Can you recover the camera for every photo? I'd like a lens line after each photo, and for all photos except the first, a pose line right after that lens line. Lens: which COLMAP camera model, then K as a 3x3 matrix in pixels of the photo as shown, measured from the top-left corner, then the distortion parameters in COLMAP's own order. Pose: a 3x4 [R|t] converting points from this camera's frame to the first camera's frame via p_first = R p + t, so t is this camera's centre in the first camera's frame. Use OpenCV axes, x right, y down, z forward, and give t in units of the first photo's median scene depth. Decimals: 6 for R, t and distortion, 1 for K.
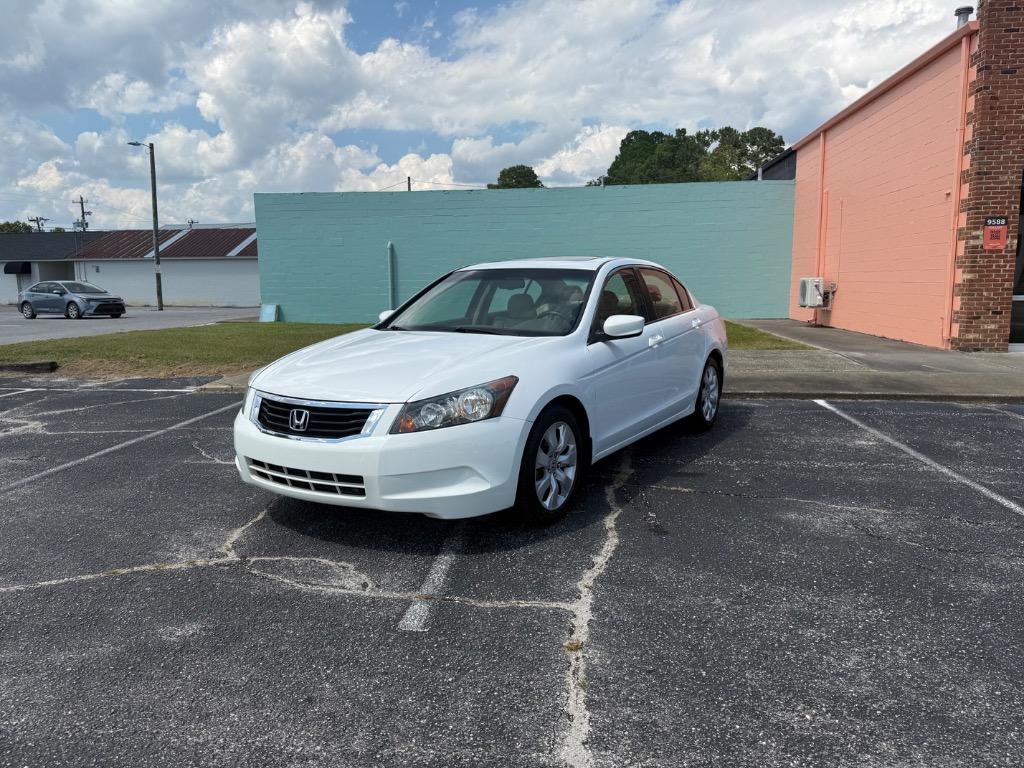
lens RADIAL K [[722.8, 0, 512.7], [0, 722.8, 401.4], [0, 0, 1]] dist [0.019347, -0.029974]
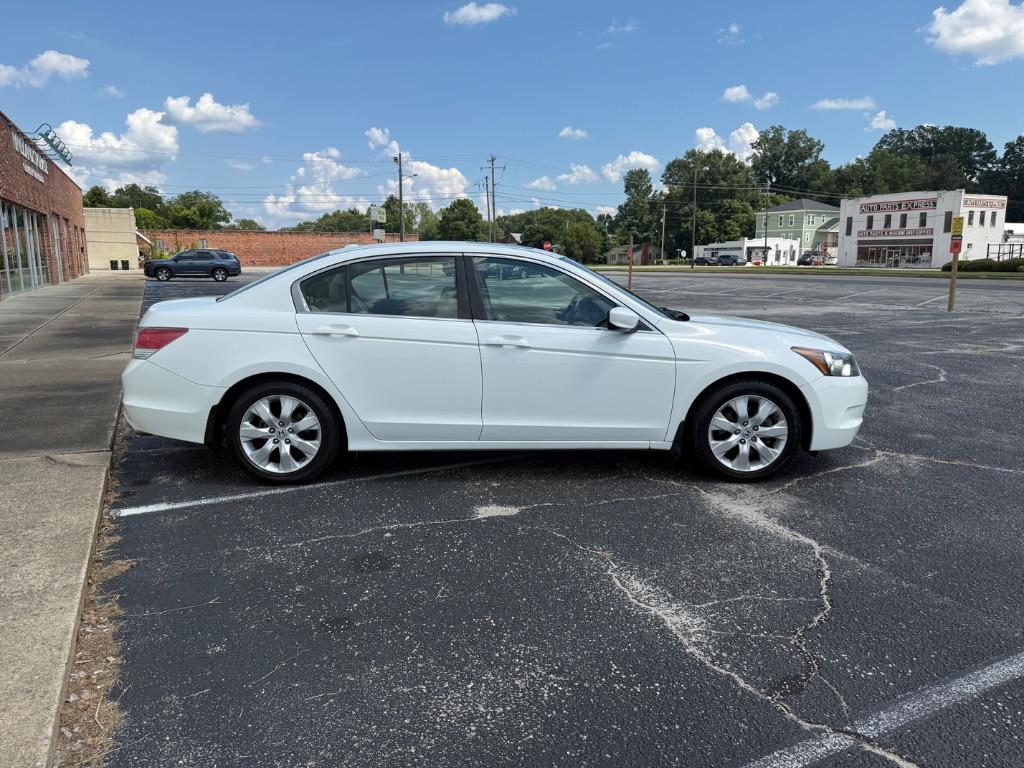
lens RADIAL K [[722.8, 0, 512.7], [0, 722.8, 401.4], [0, 0, 1]] dist [0.019347, -0.029974]
pose [[-0.538883, -0.156732, 0.827672, -0.391286], [0.143574, 0.951074, 0.273579, -0.131379], [-0.830055, 0.266259, -0.490015, 0.761785]]
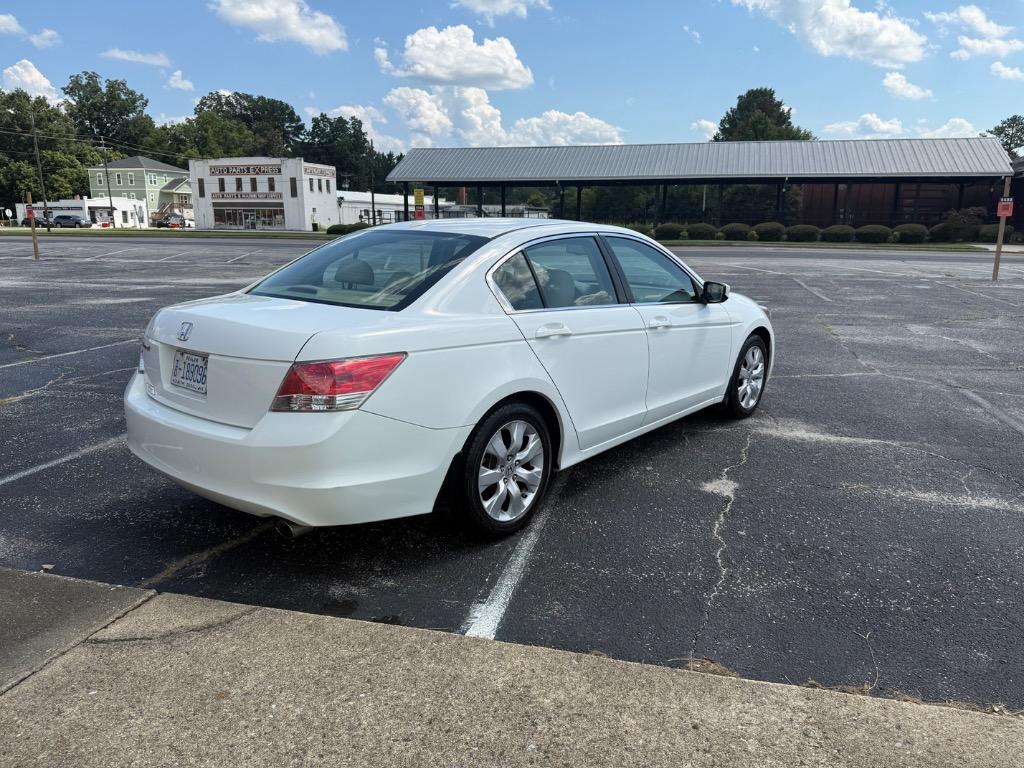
lens RADIAL K [[722.8, 0, 512.7], [0, 722.8, 401.4], [0, 0, 1]] dist [0.019347, -0.029974]
pose [[-0.990042, -0.032887, 0.136878, -0.025590], [0.024386, 0.917564, 0.396839, -0.174961], [-0.138645, 0.396225, -0.907625, 0.952167]]
